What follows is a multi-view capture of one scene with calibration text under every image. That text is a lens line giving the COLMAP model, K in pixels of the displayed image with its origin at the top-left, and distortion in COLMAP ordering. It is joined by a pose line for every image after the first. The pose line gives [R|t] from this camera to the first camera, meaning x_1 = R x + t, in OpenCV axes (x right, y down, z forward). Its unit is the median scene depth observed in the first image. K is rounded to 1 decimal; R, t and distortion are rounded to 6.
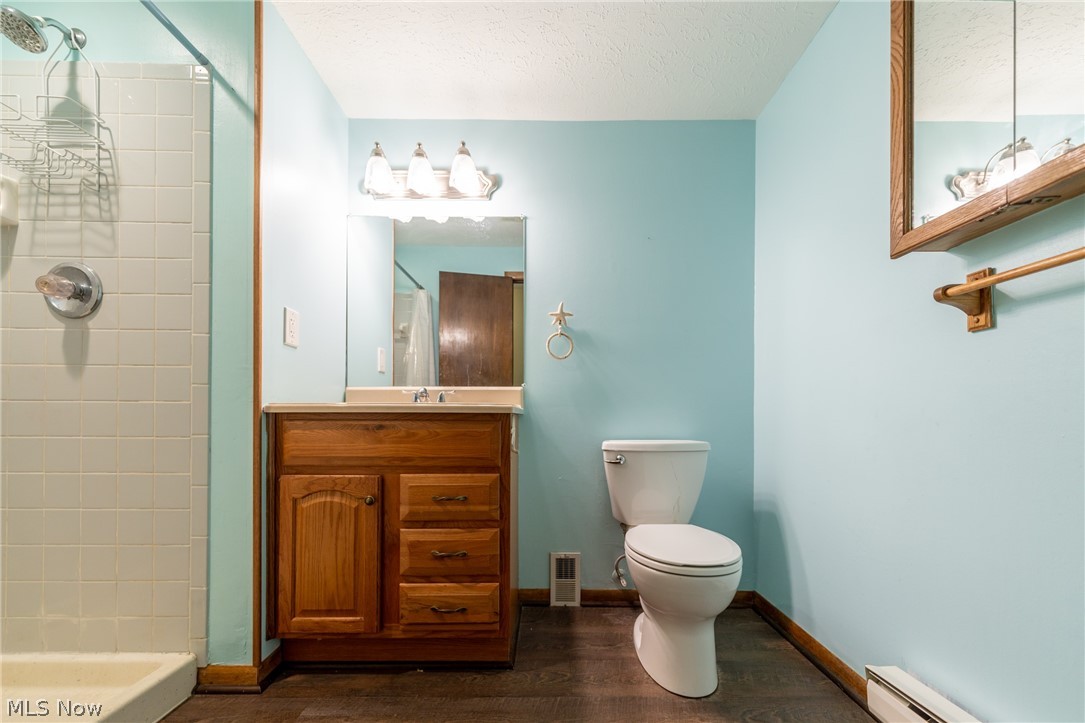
lens RADIAL K [[422.2, 0, 543.2], [0, 422.2, 418.4], [0, 0, 1]] dist [0.000681, 0.000227]
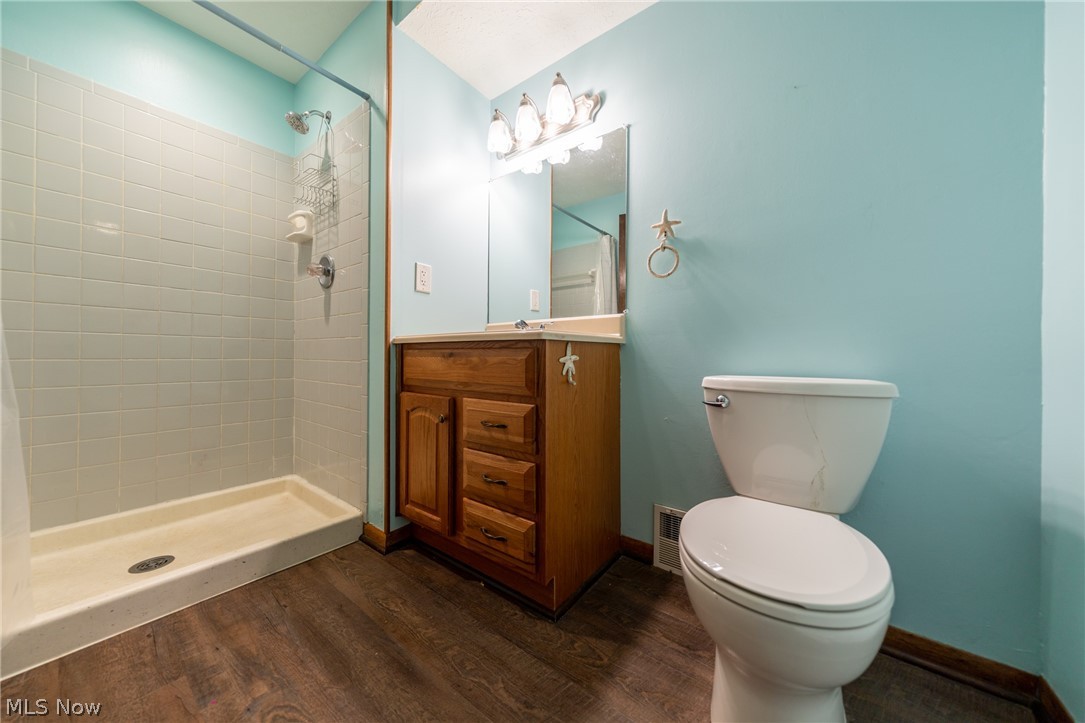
lens RADIAL K [[362.9, 0, 542.4], [0, 362.9, 355.6], [0, 0, 1]] dist [0.000523, 0.000112]
pose [[0.792303, 0.000925, -0.610128, 0.395271], [-0.002213, 0.999997, -0.001358, 0.023611], [0.610124, 0.002427, 0.792302, 0.377259]]
